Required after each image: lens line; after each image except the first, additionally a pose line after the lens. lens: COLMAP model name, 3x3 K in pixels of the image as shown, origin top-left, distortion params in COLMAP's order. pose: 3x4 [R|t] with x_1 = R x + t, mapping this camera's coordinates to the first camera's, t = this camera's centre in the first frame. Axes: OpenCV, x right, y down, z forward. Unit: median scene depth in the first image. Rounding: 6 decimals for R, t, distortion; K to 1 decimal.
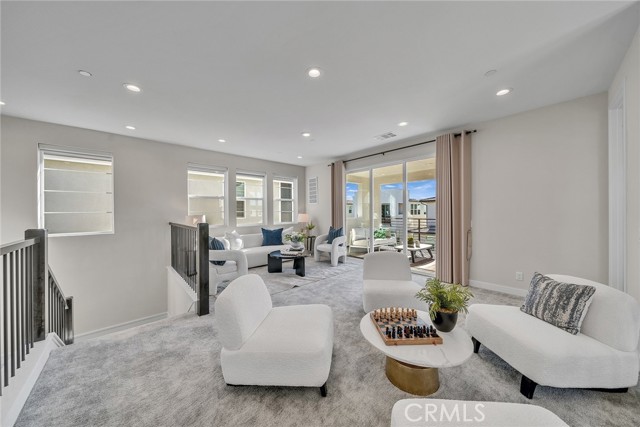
lens RADIAL K [[217.4, 0, 314.6], [0, 217.4, 214.0], [0, 0, 1]] dist [-0.000006, -0.000063]
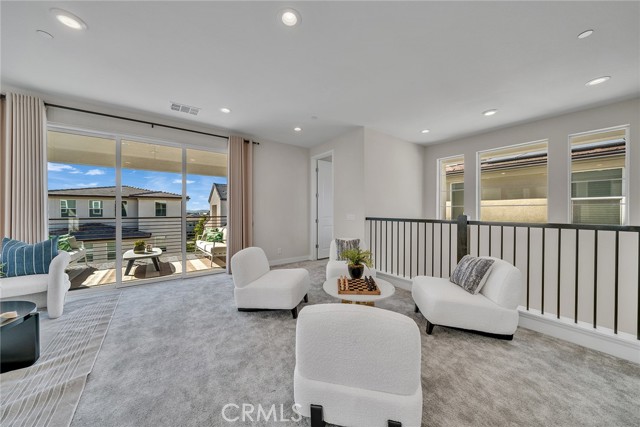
lens RADIAL K [[217.4, 0, 319.4], [0, 217.4, 213.9], [0, 0, 1]] dist [-0.000006, -0.000063]
pose [[0.088998, -0.003200, 0.996027, -0.351773], [0.009579, 0.999951, 0.002357, 0.018236], [-0.995986, 0.009332, 0.089024, 0.393640]]
